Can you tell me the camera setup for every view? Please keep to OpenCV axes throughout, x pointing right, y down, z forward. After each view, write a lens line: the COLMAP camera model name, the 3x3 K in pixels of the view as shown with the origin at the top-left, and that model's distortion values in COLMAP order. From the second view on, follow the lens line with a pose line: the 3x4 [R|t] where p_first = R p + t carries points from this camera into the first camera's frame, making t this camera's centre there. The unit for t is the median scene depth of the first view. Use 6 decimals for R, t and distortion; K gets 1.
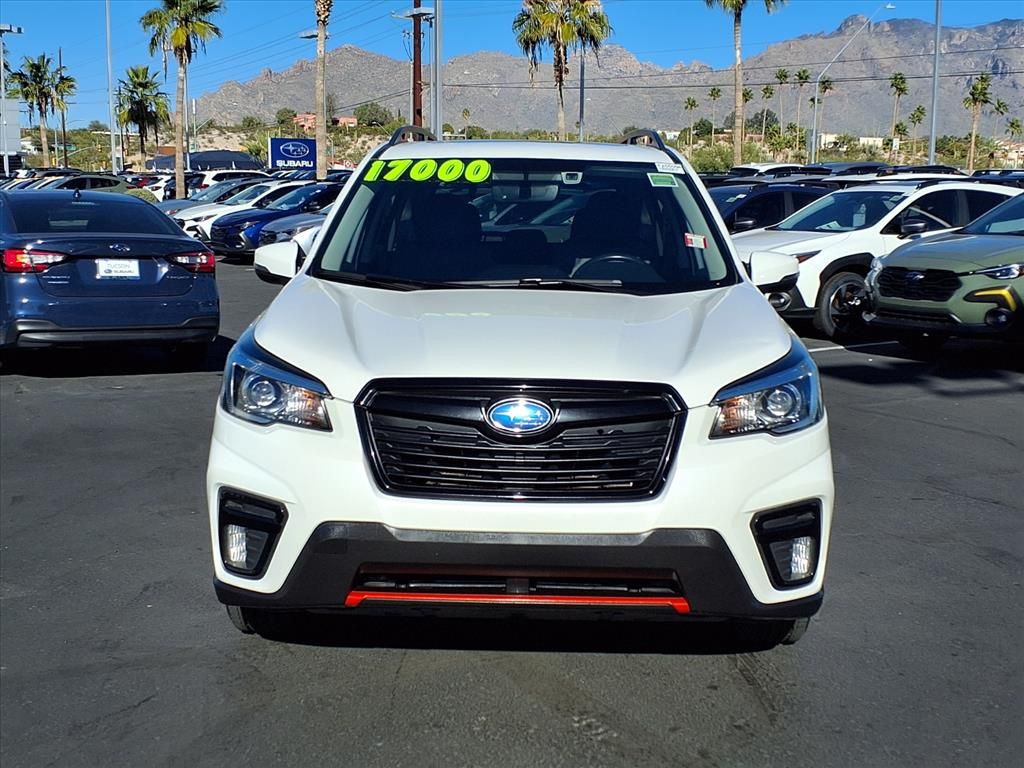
lens RADIAL K [[1365.1, 0, 512.0], [0, 1365.1, 384.0], [0, 0, 1]] dist [0.133877, -0.336267]
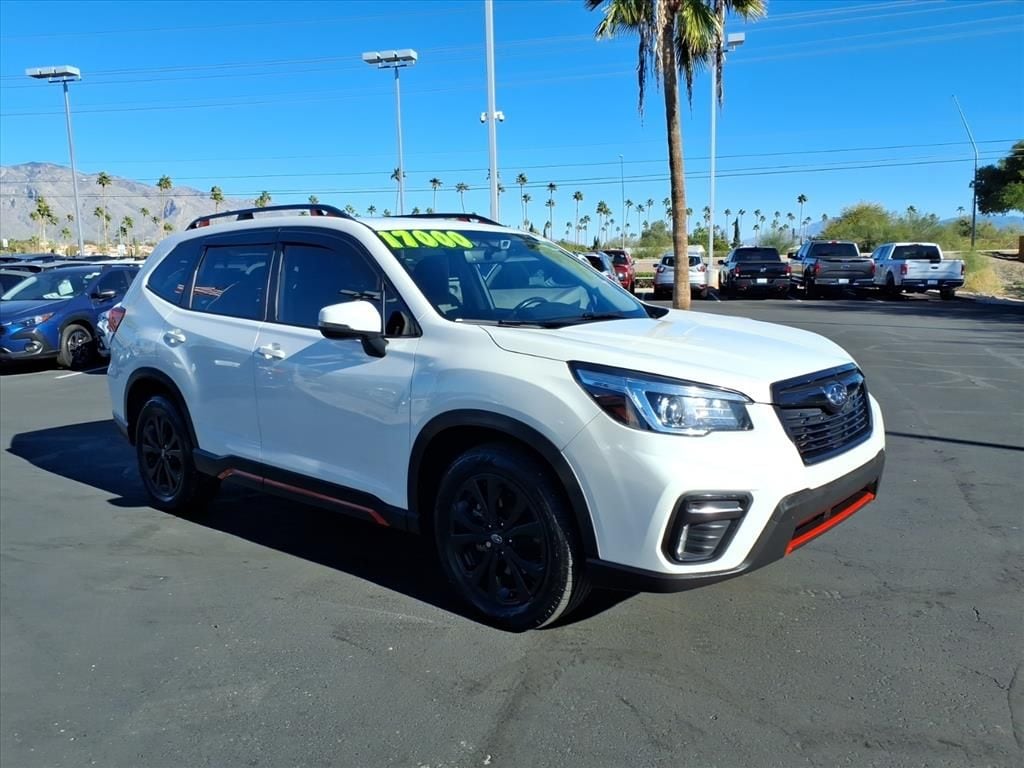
lens RADIAL K [[817.3, 0, 534.0], [0, 817.3, 385.6], [0, 0, 1]] dist [0.063595, -0.059825]
pose [[0.650197, -0.133331, 0.747975, -0.083345], [0.135229, 0.989071, 0.058757, -0.007816], [-0.747635, 0.062945, 0.661121, 0.064312]]
